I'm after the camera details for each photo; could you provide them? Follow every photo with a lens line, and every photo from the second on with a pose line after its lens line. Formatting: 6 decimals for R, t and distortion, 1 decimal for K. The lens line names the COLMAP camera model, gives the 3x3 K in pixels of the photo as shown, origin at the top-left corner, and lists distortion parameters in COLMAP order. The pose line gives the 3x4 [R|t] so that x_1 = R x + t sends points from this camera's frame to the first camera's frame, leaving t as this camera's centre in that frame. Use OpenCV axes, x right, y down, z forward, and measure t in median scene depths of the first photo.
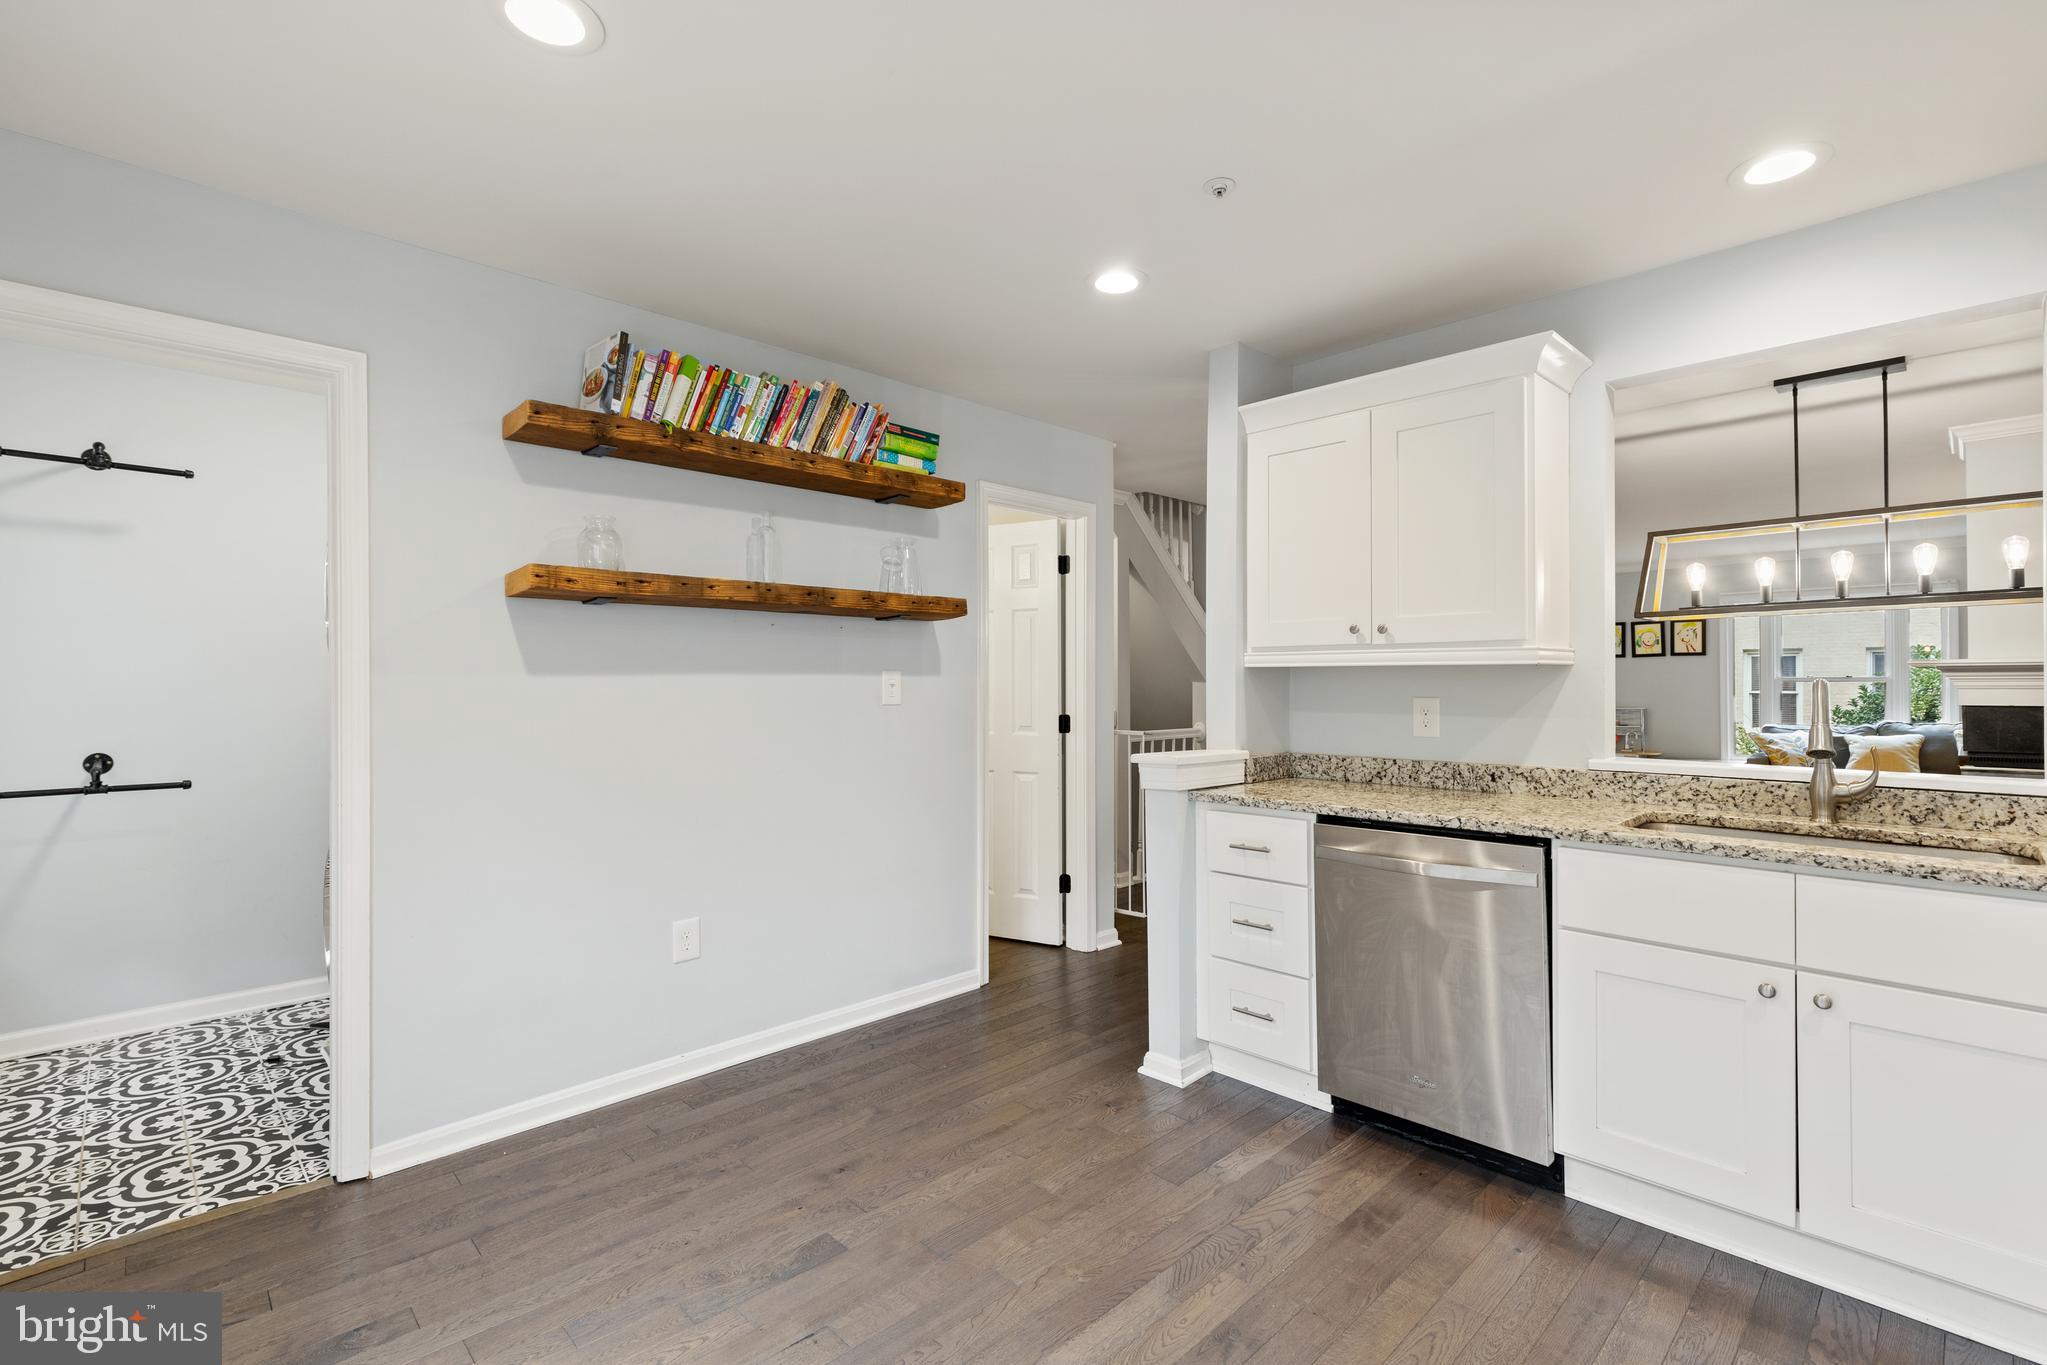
lens RADIAL K [[929.6, 0, 1042.5], [0, 929.6, 674.5], [0, 0, 1]] dist [0.012081, -0.001545]
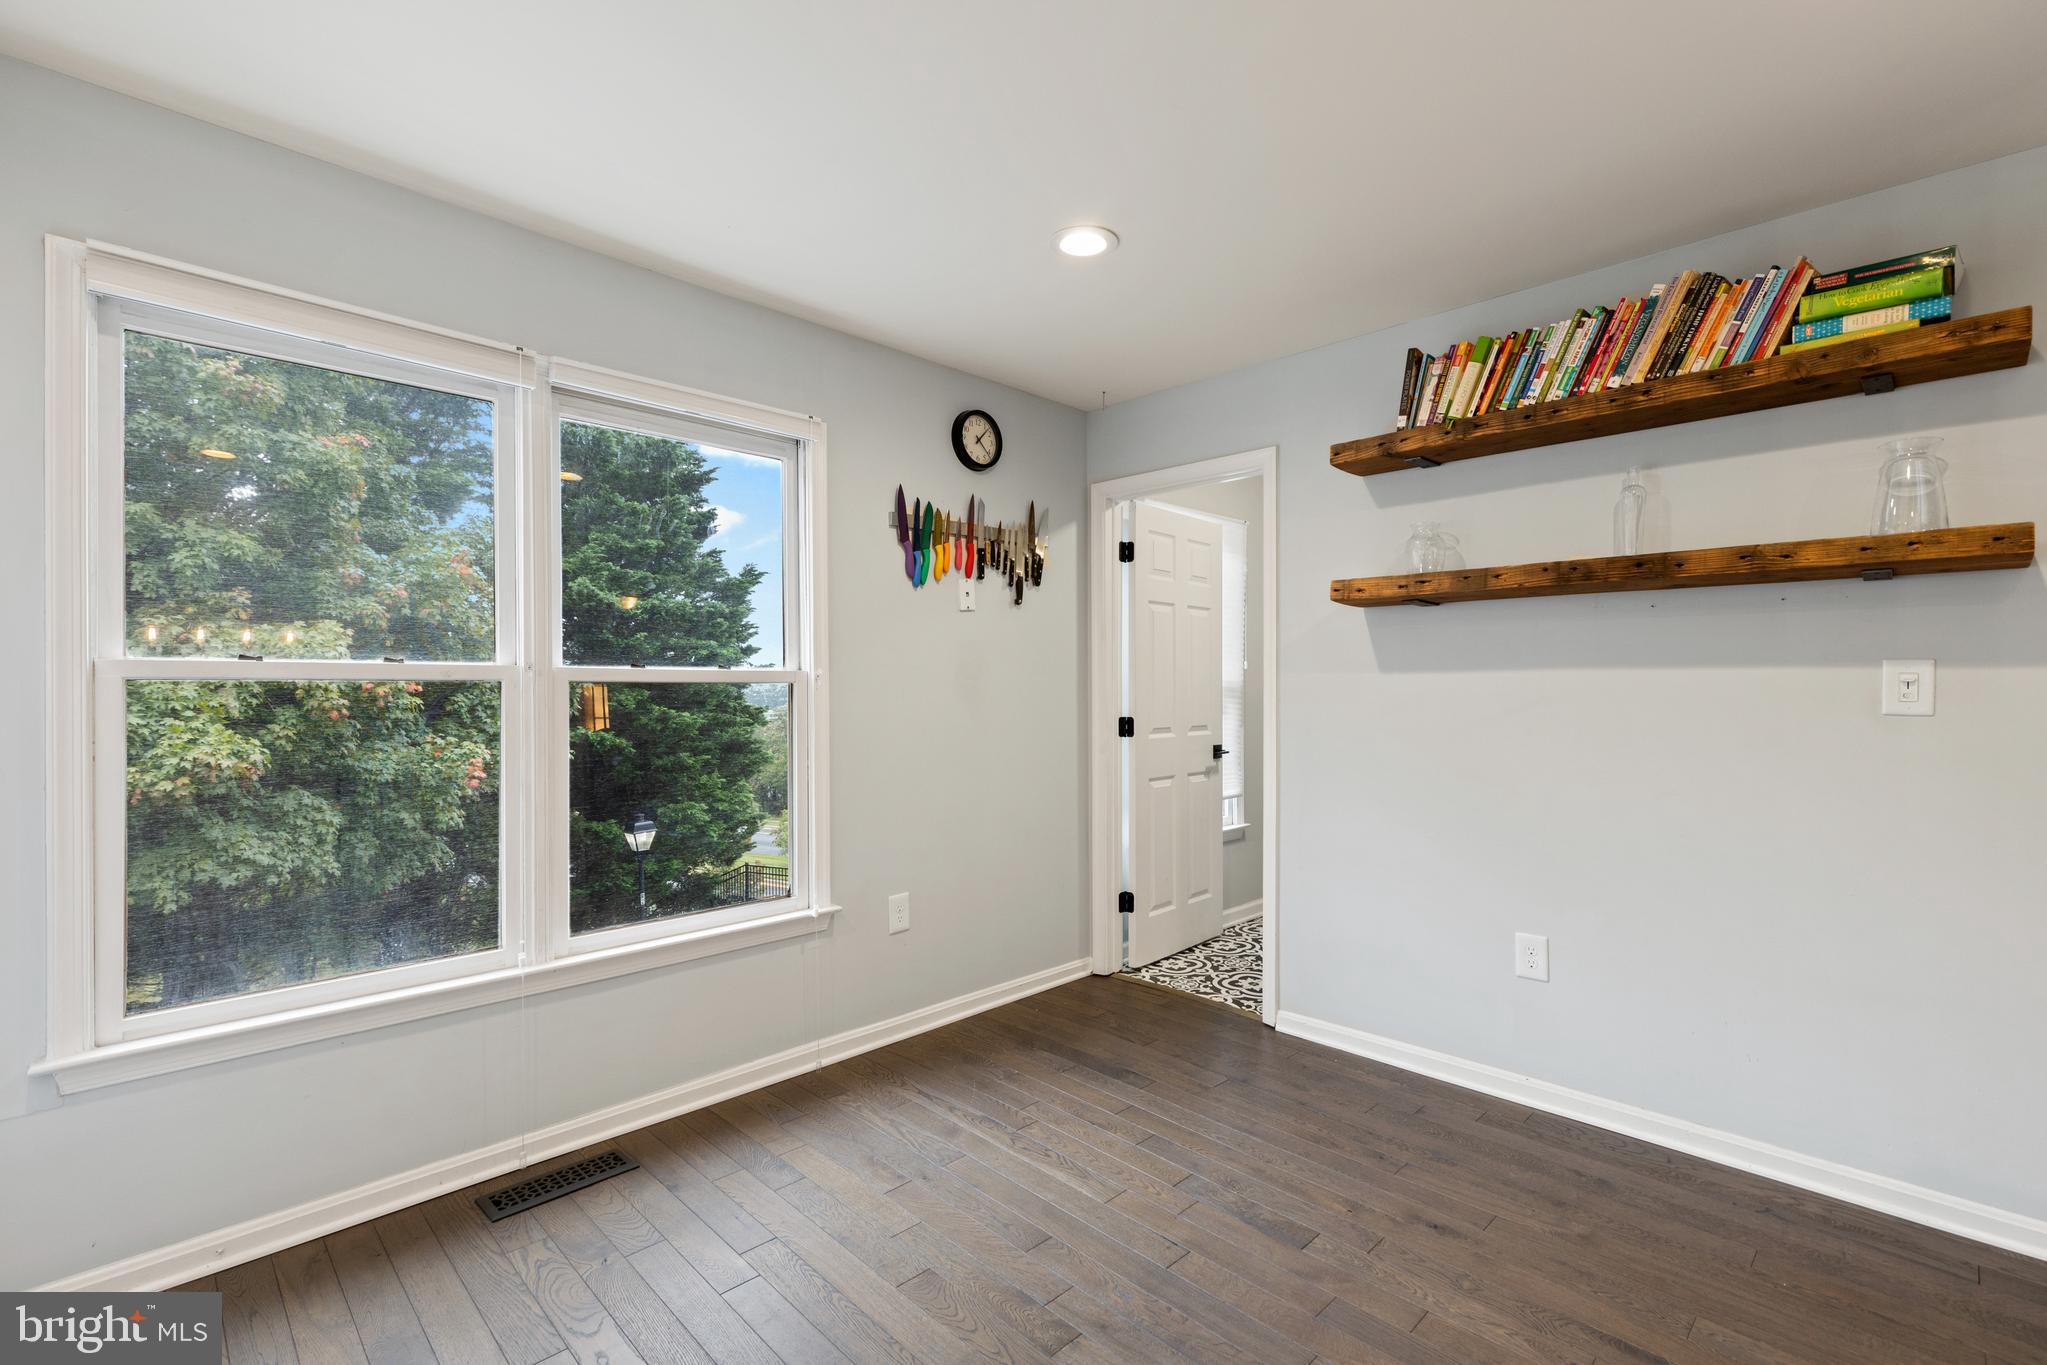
lens RADIAL K [[929.6, 0, 1028.9], [0, 929.6, 686.5], [0, 0, 1]] dist [0.012081, -0.001545]
pose [[-0.003026, 0.004797, -0.999984, 0.576322], [0.005993, 0.999971, 0.004779, 0.009104], [0.999977, -0.005979, -0.003055, 0.531007]]
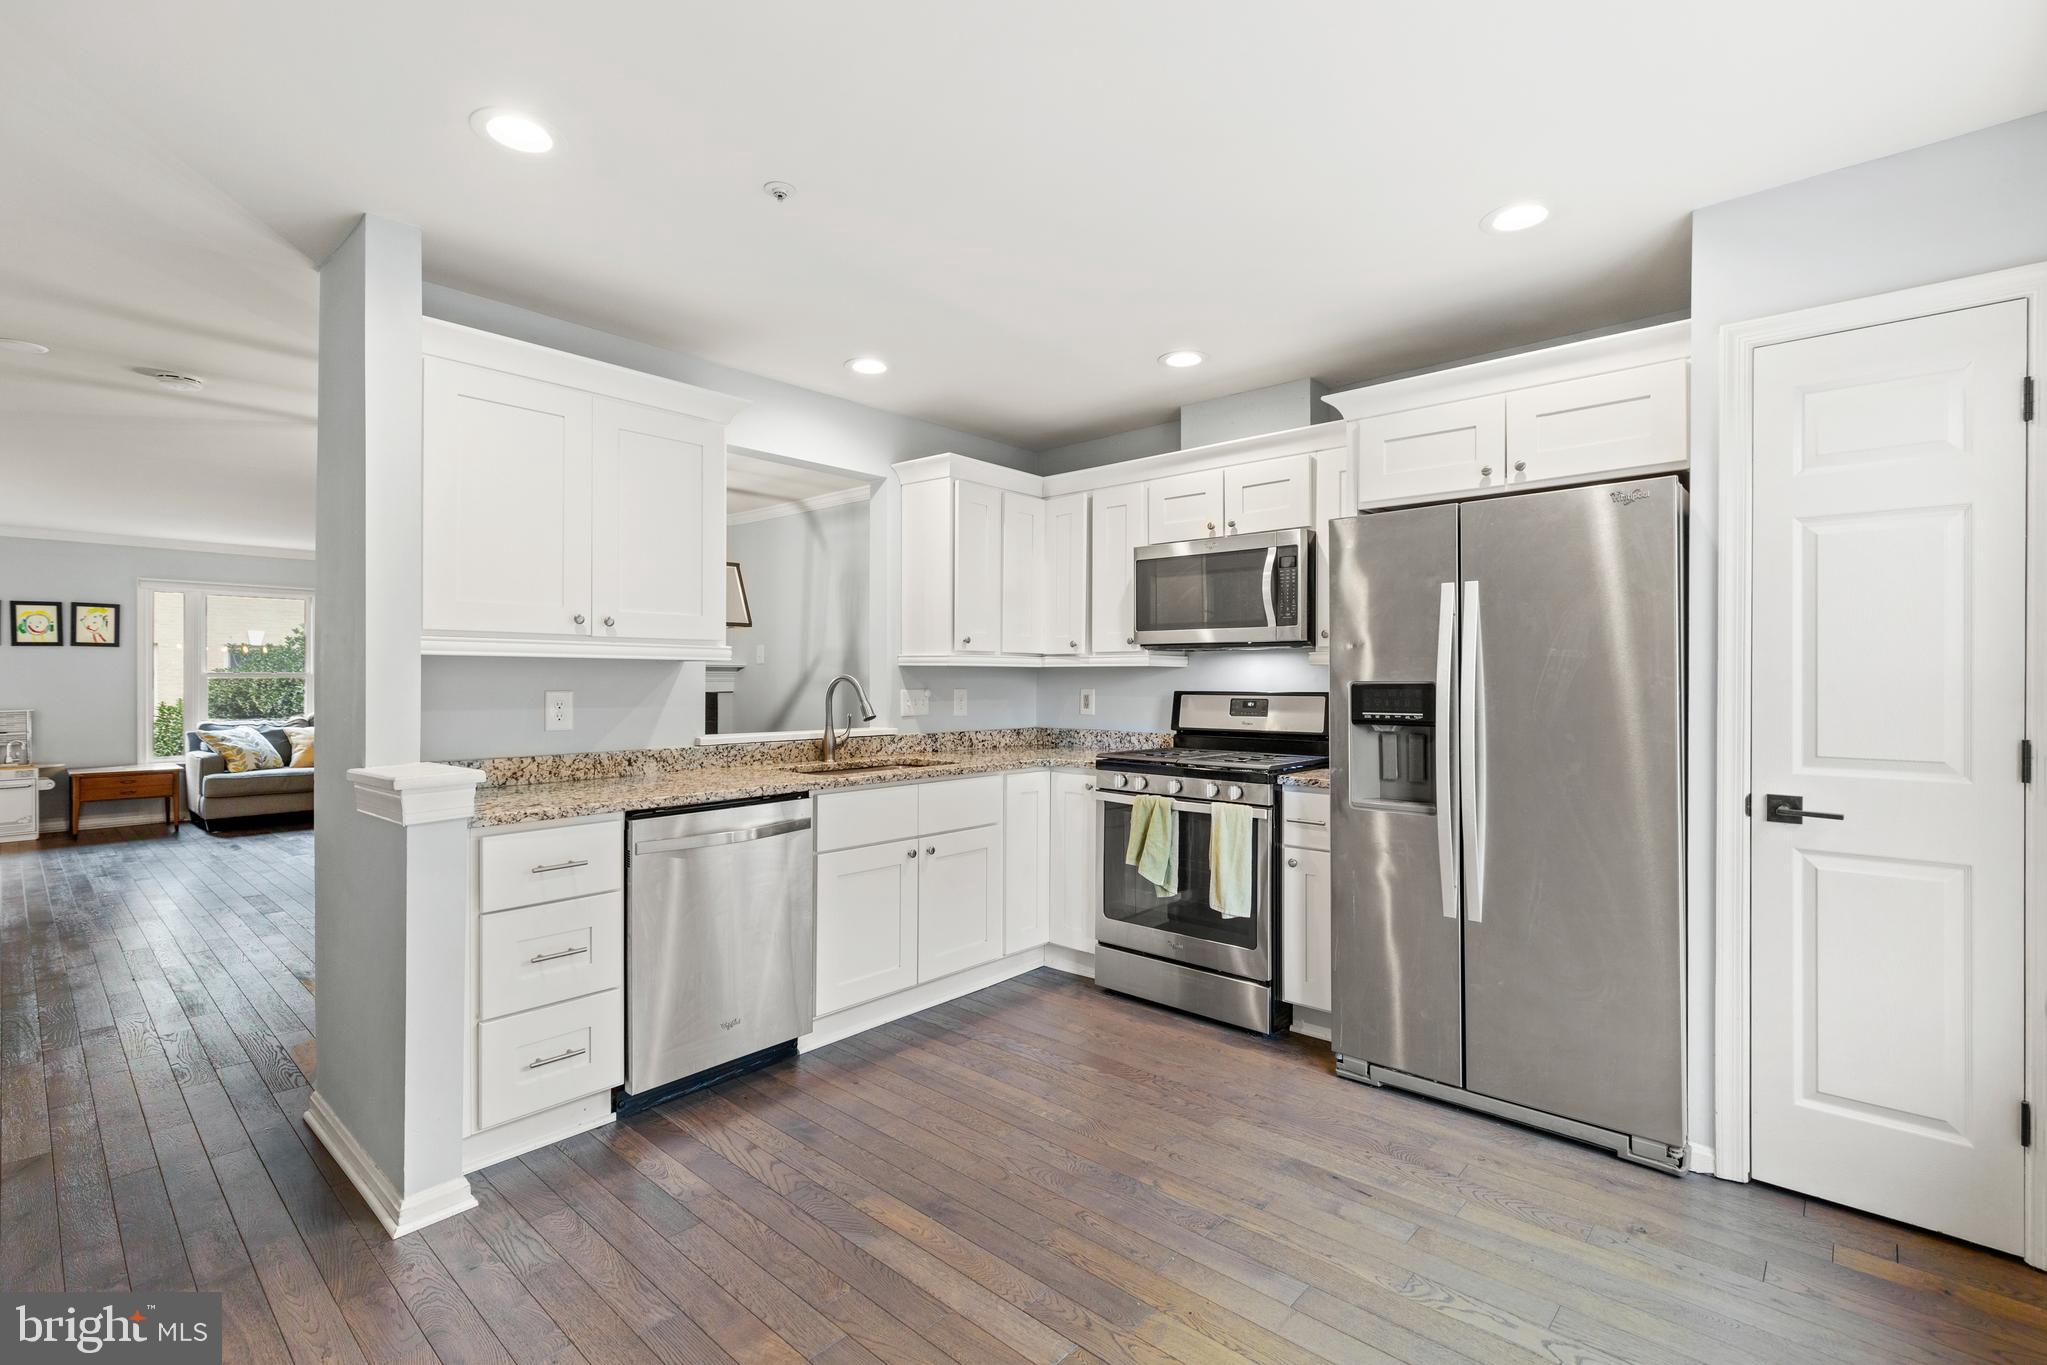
lens RADIAL K [[929.6, 0, 1024.4], [0, 929.6, 672.2], [0, 0, 1]] dist [0.012081, -0.001545]
pose [[-0.054713, 0.008751, 0.998464, -0.658318], [-0.009553, 0.999911, -0.009288, 0.010321], [-0.998456, -0.010047, -0.054625, 0.611529]]
